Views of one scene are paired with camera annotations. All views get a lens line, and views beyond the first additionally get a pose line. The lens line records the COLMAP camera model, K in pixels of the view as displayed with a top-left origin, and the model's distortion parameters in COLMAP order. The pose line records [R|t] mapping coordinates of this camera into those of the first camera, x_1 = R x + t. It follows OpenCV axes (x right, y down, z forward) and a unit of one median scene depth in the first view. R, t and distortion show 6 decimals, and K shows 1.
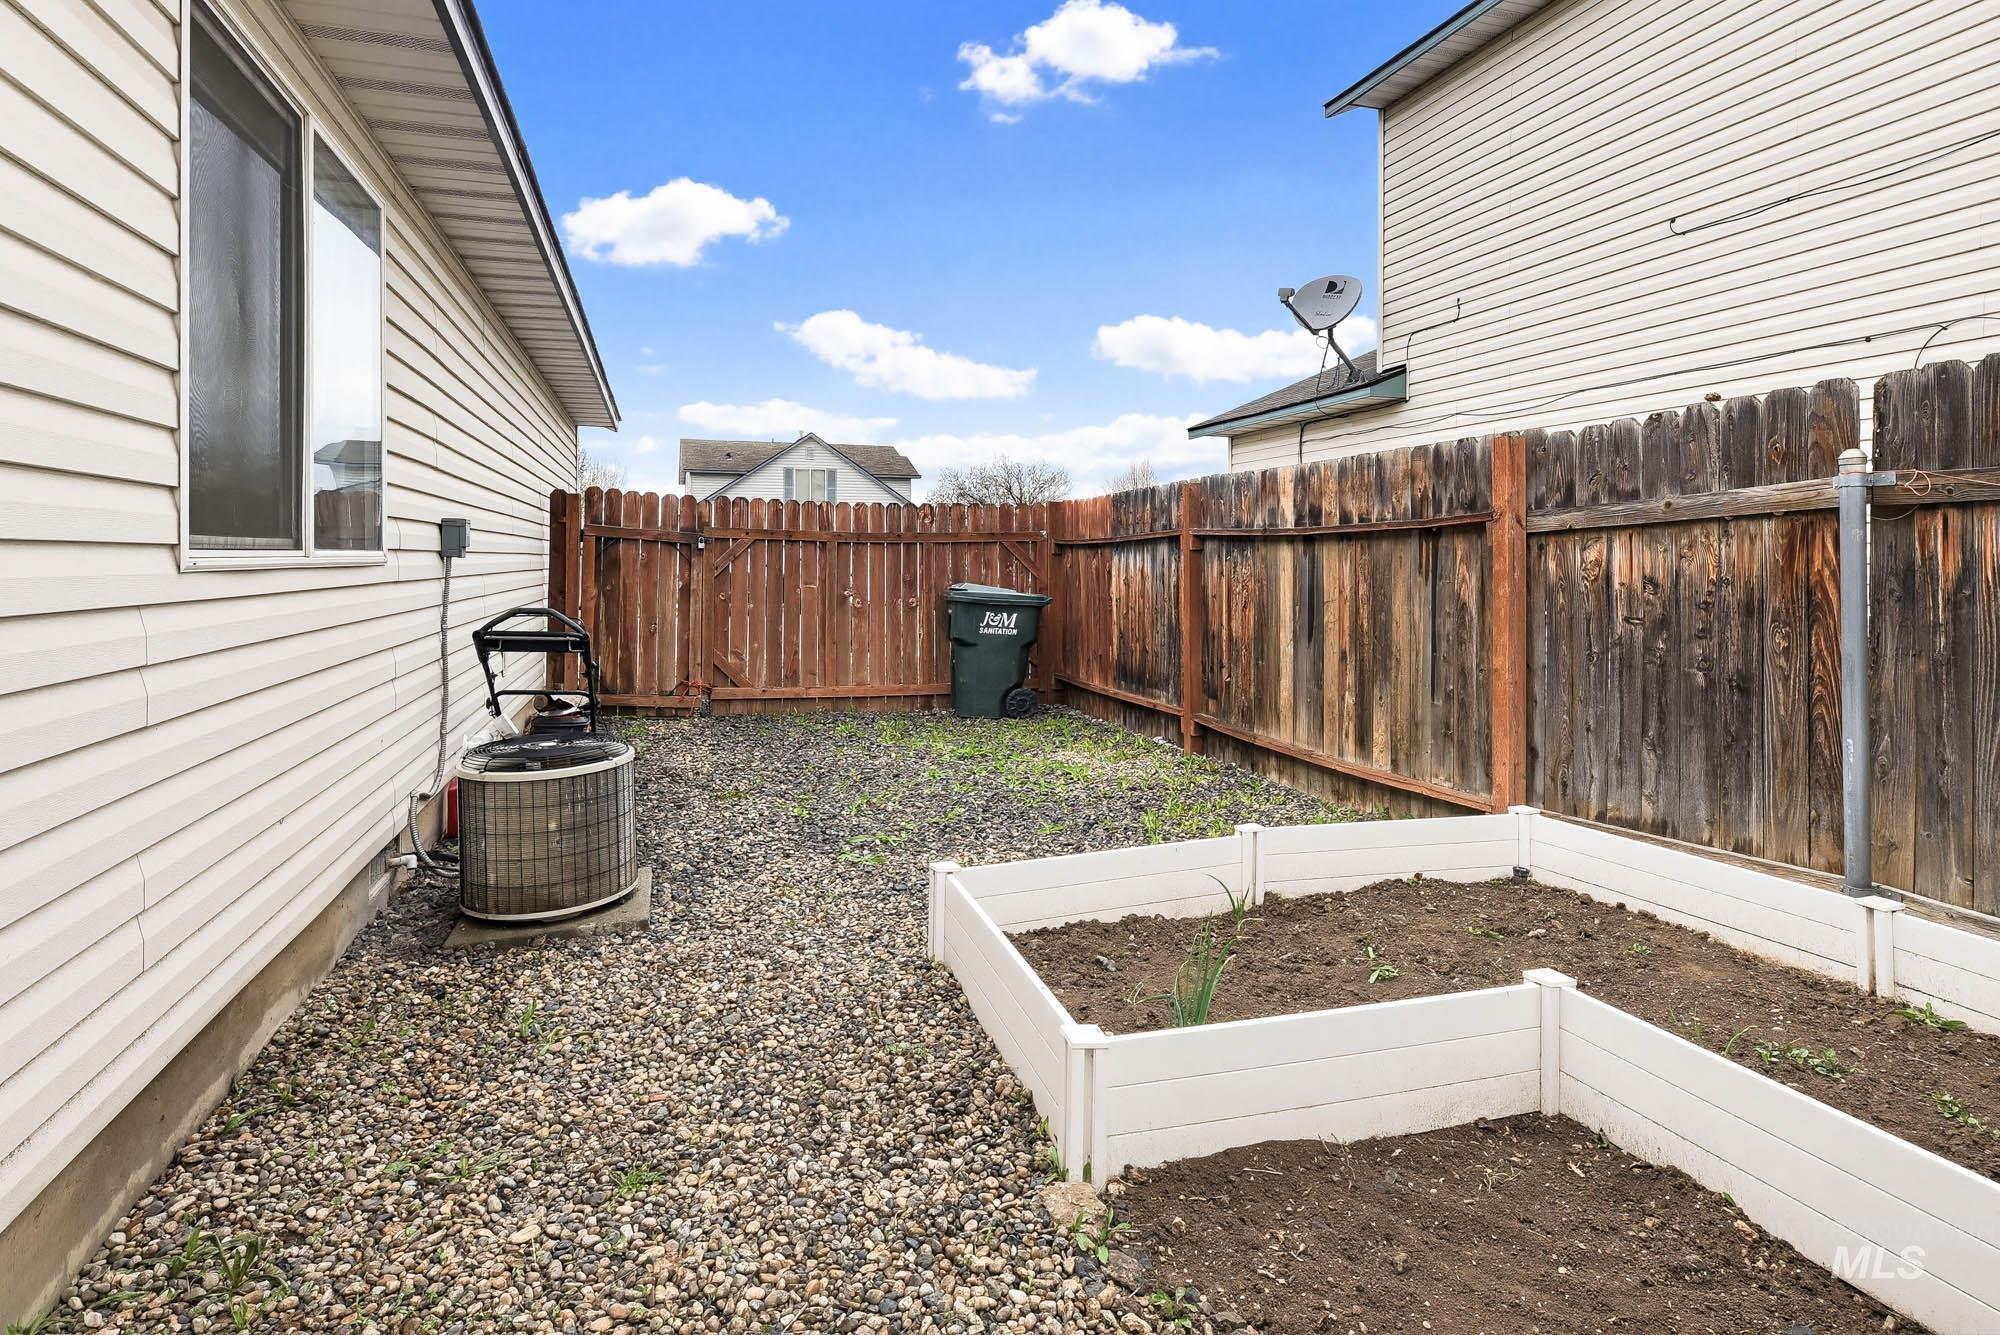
lens RADIAL K [[1098.4, 0, 994.7], [0, 1098.4, 668.4], [0, 0, 1]] dist [-0.000478, -0.000156]
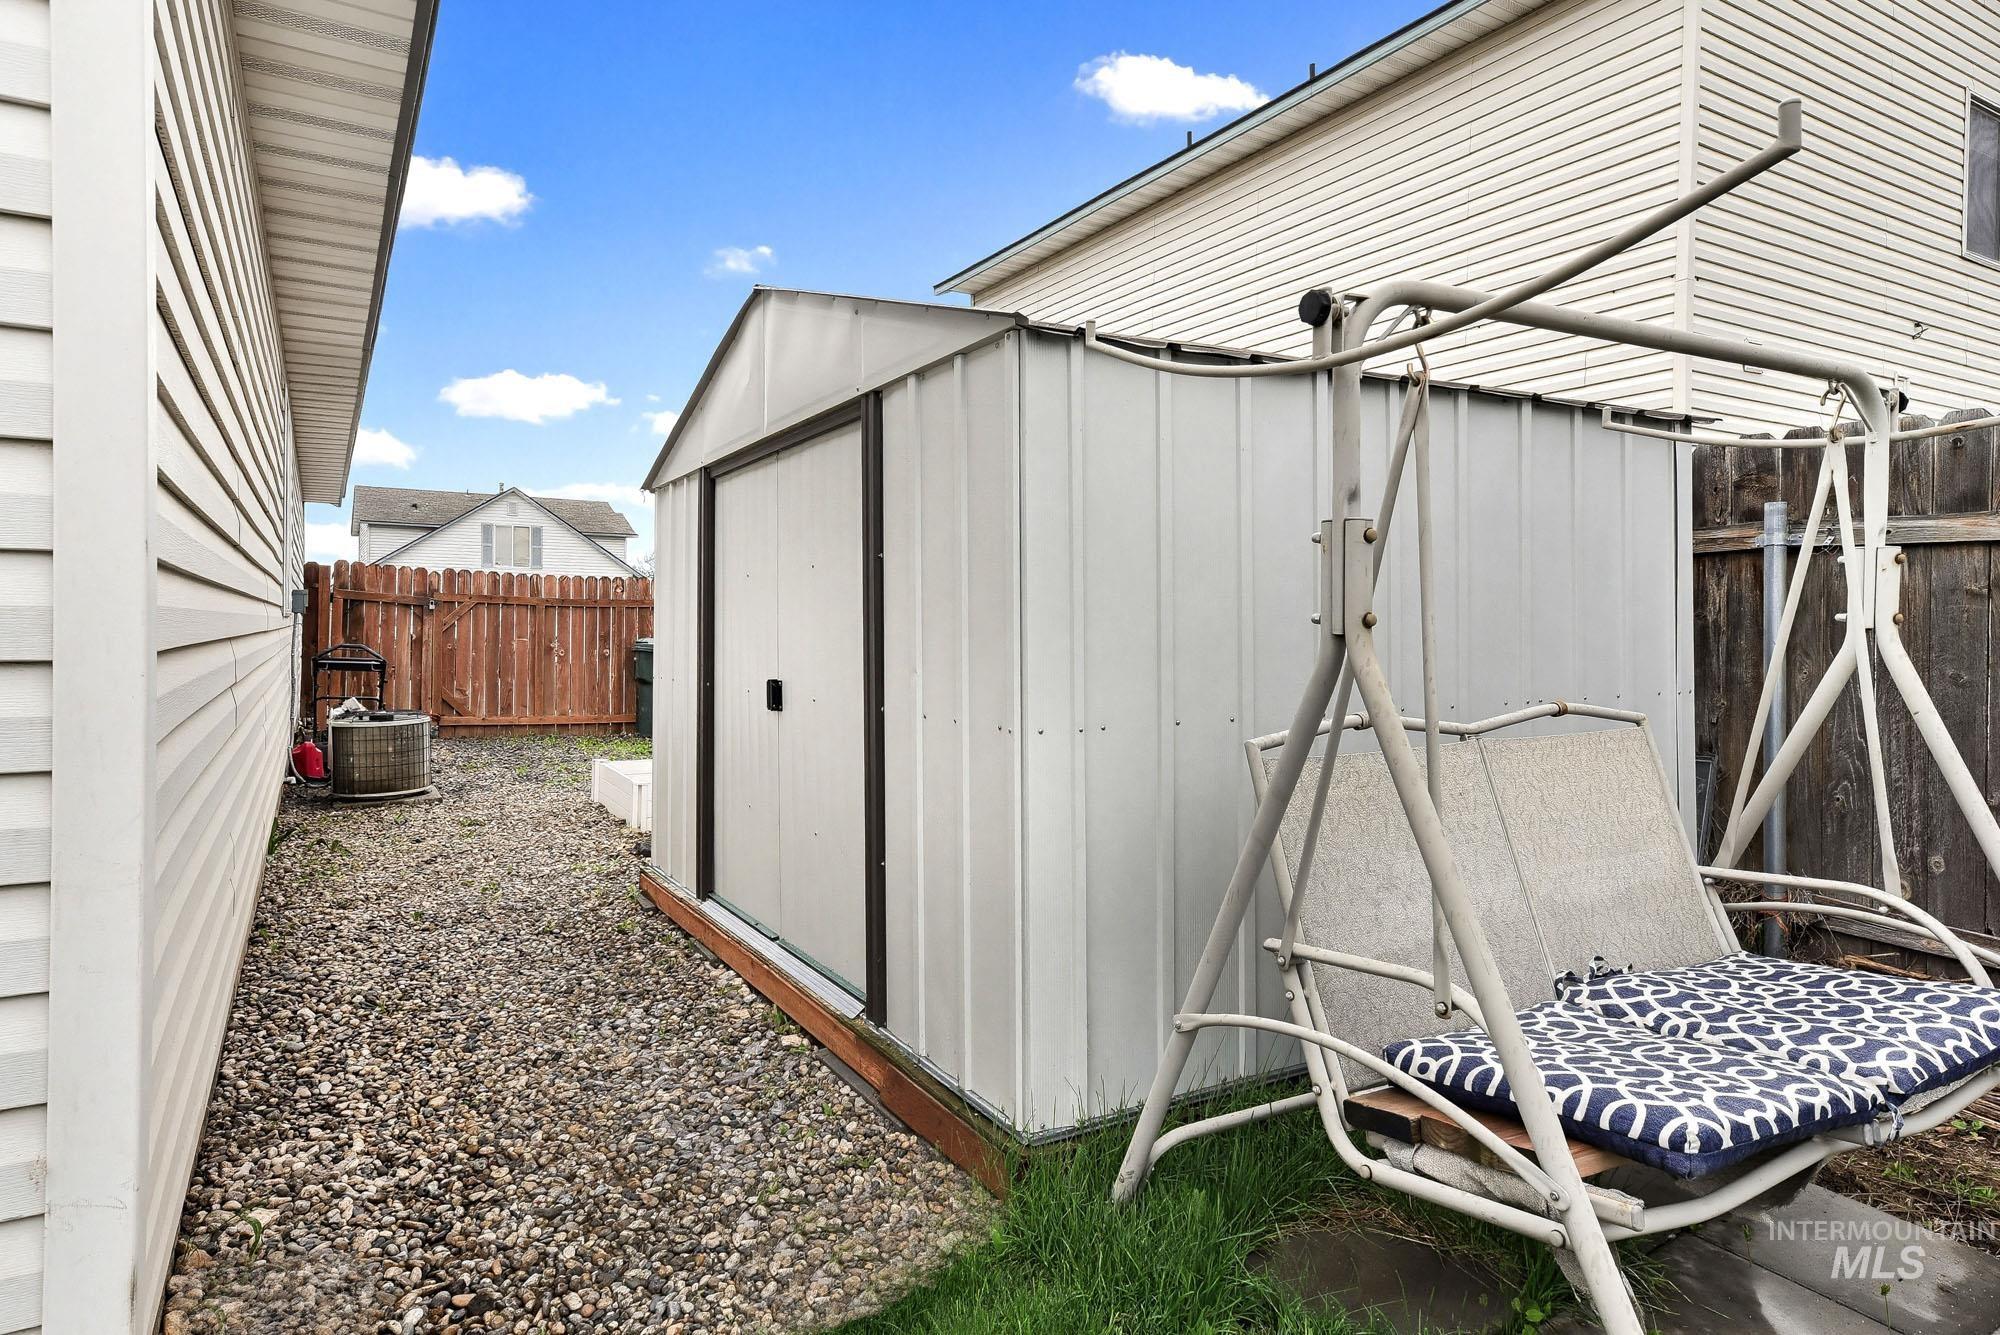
lens RADIAL K [[1154.6, 0, 1007.4], [0, 1154.6, 666.6], [0, 0, 1]] dist [0.001614, 0.000345]
pose [[0.971030, 0.000605, 0.238958, 0.063695], [0.014510, 0.998002, -0.061490, 0.050741], [-0.238518, 0.063176, 0.969081, -0.466086]]
